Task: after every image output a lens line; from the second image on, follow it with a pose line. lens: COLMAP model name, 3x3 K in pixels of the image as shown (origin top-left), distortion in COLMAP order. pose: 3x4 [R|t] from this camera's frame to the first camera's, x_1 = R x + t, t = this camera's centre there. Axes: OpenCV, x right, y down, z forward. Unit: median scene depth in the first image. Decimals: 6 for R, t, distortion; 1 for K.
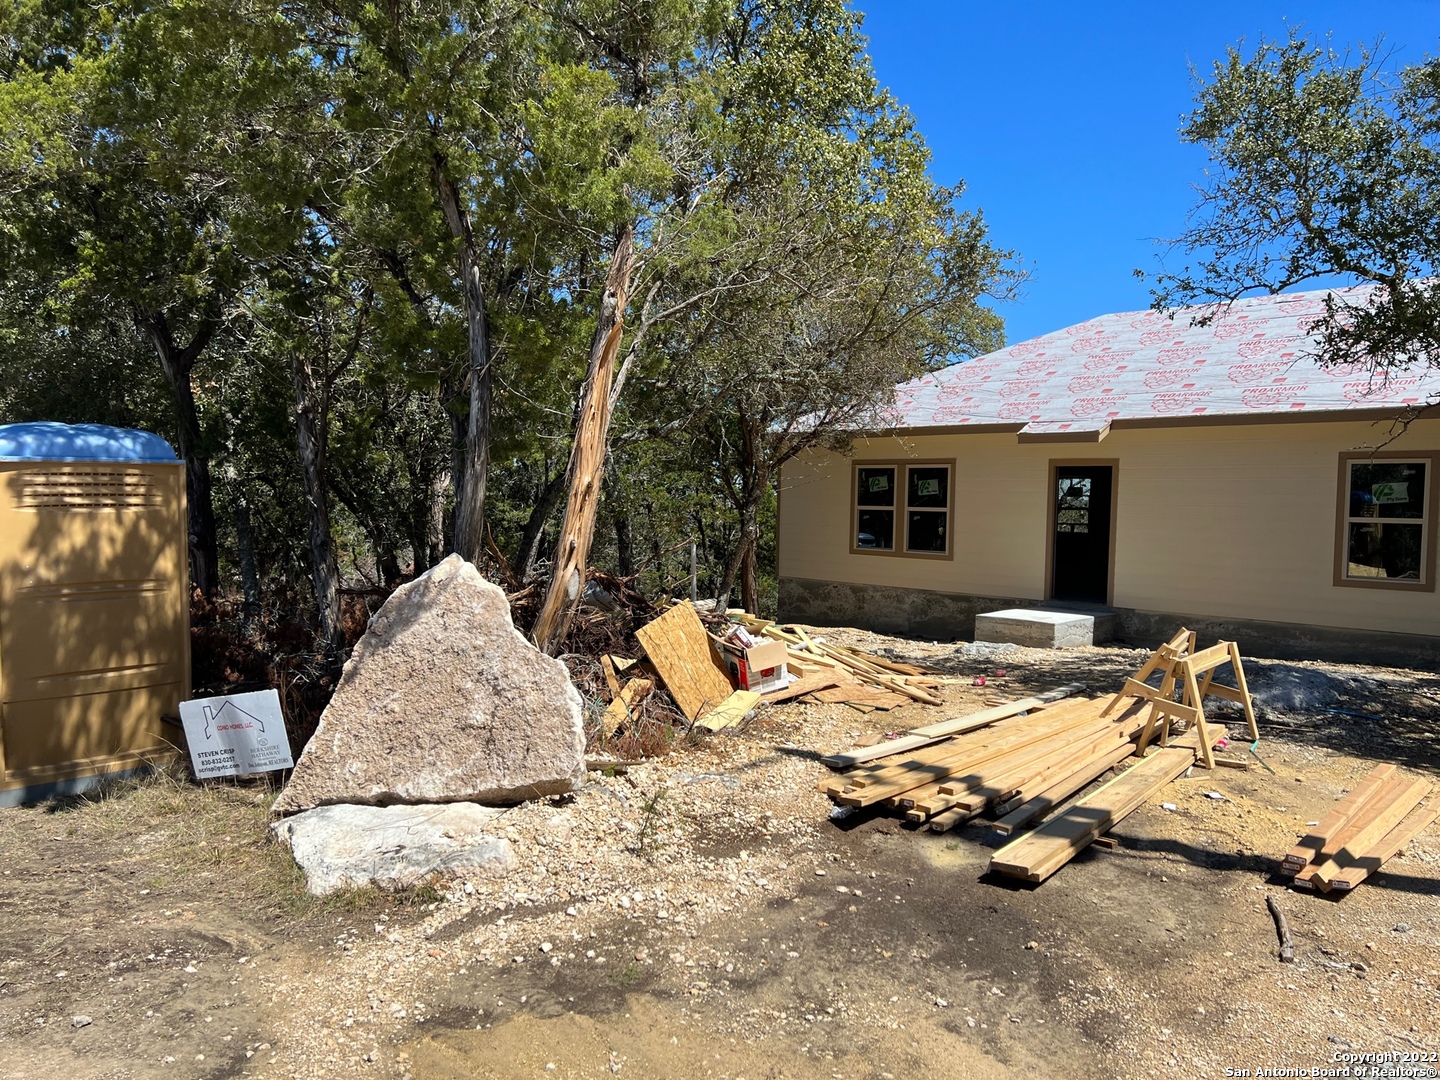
lens RADIAL K [[1066.9, 0, 711.6], [0, 1066.9, 547.2], [0, 0, 1]] dist [0.061430, -0.077793]
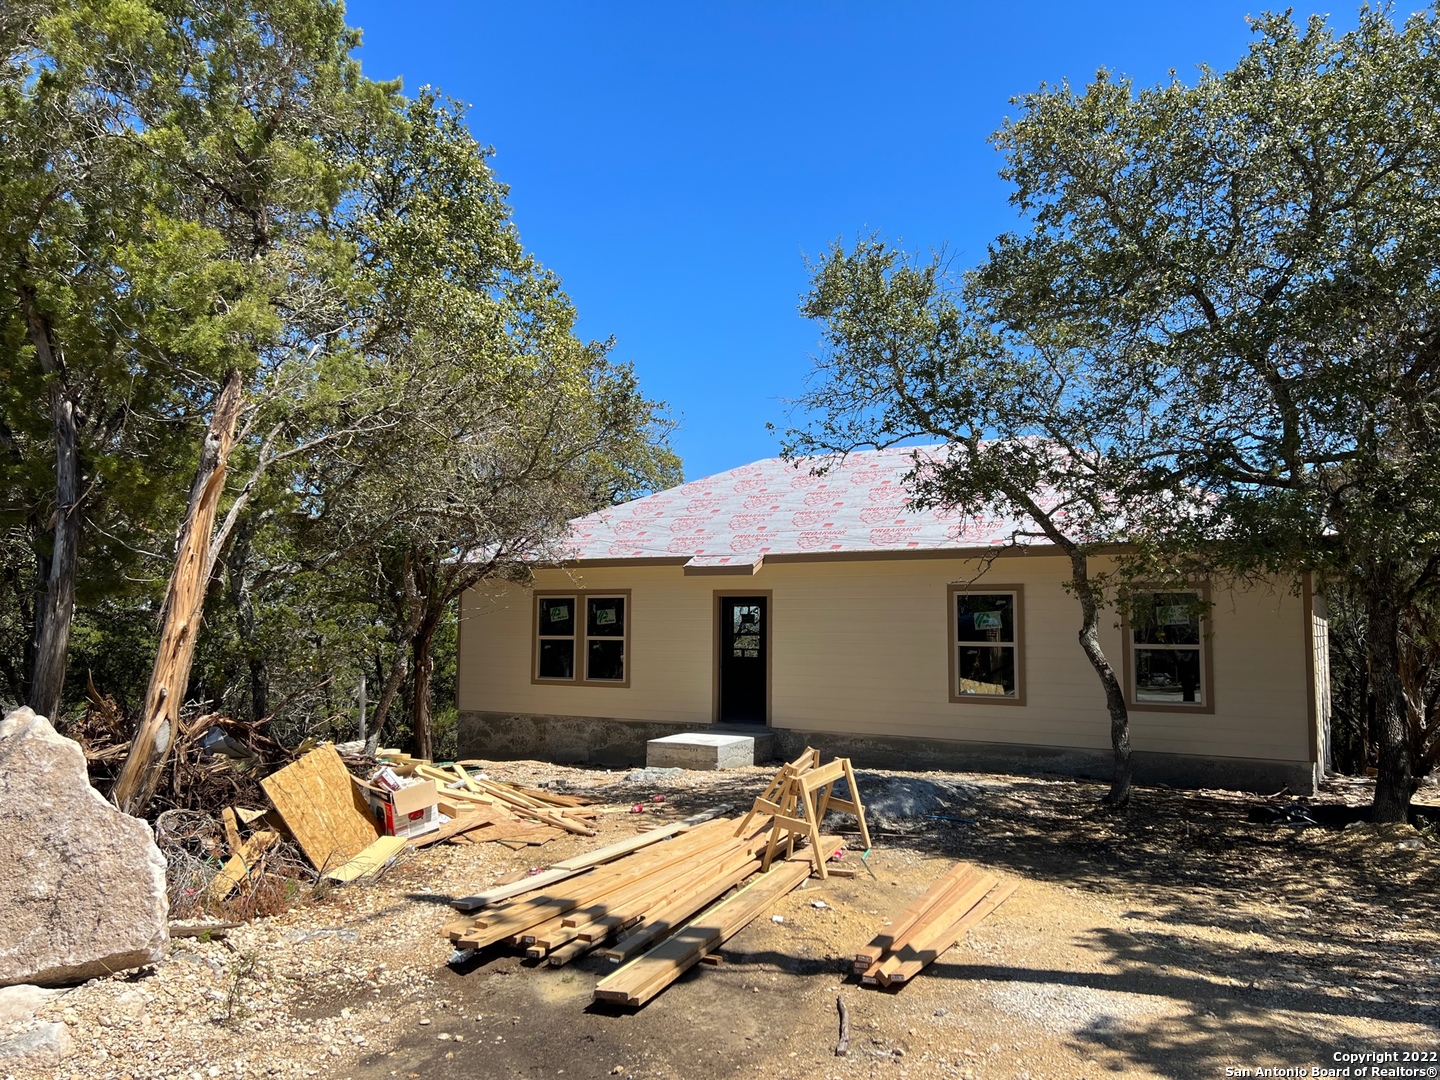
lens RADIAL K [[1066.9, 0, 717.9], [0, 1066.9, 541.2], [0, 0, 1]] dist [0.061430, -0.077793]
pose [[0.961199, 0.008290, 0.275732, 0.070922], [0.025846, 0.992445, -0.119937, -0.007880], [-0.274643, 0.122410, 0.953723, -0.061179]]
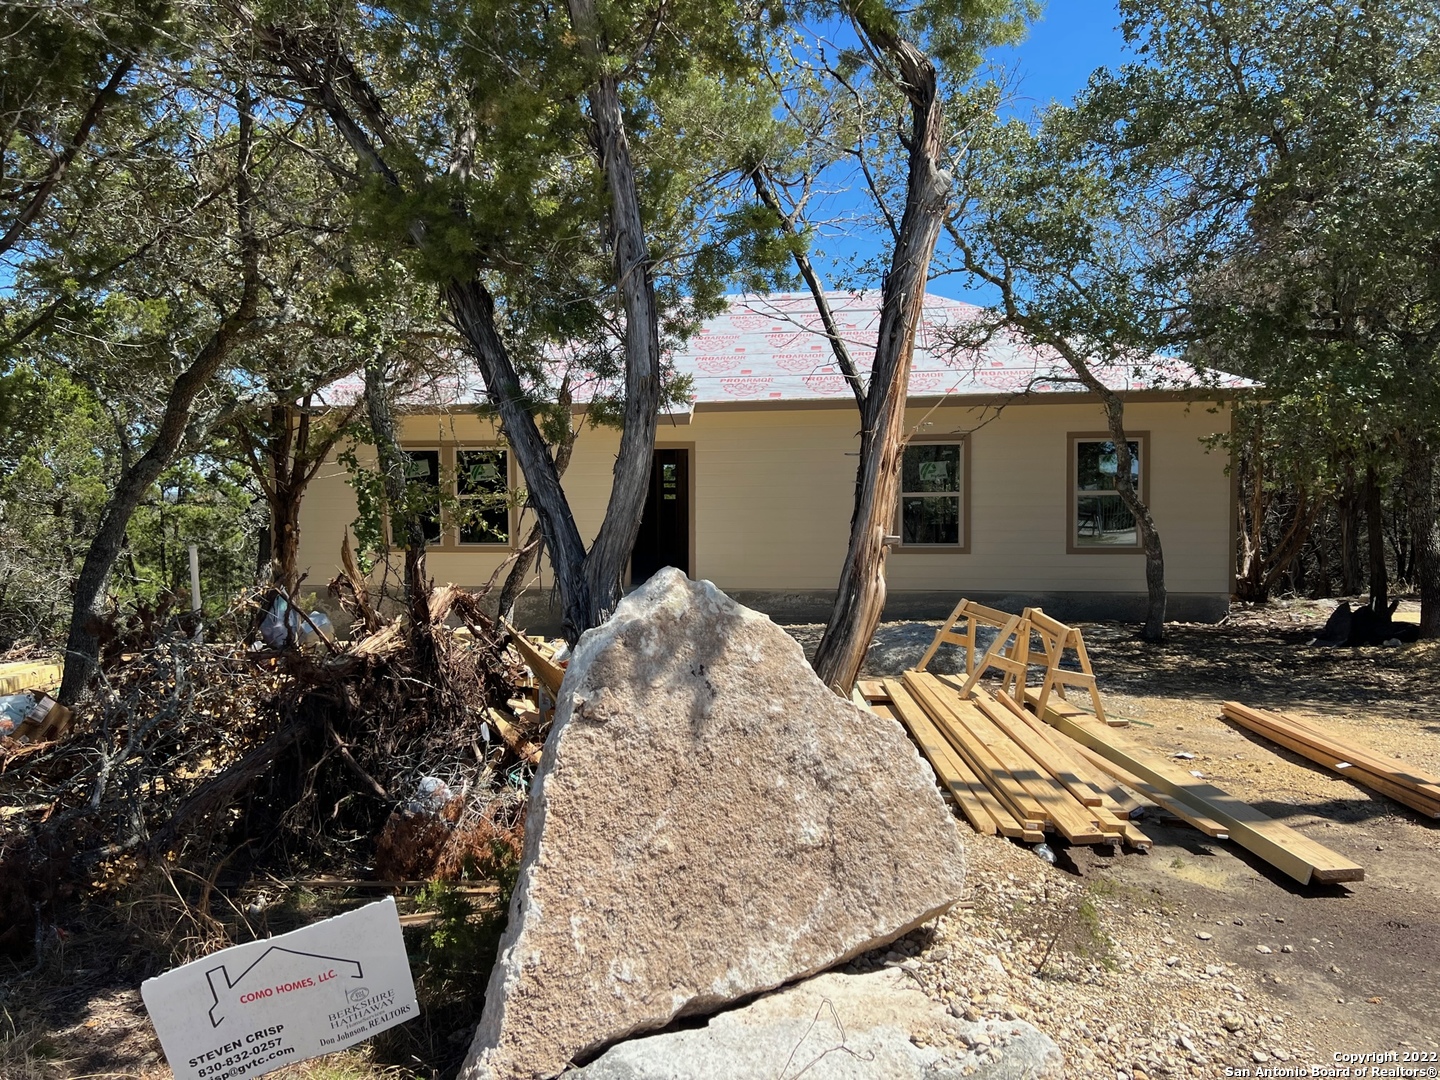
lens RADIAL K [[1066.9, 0, 720.6], [0, 1066.9, 546.8], [0, 0, 1]] dist [0.061430, -0.077793]
pose [[0.803289, -0.054167, 0.593121, -0.544659], [0.049022, 0.998490, 0.024795, -0.017784], [-0.593568, 0.009159, 0.804732, 0.480652]]
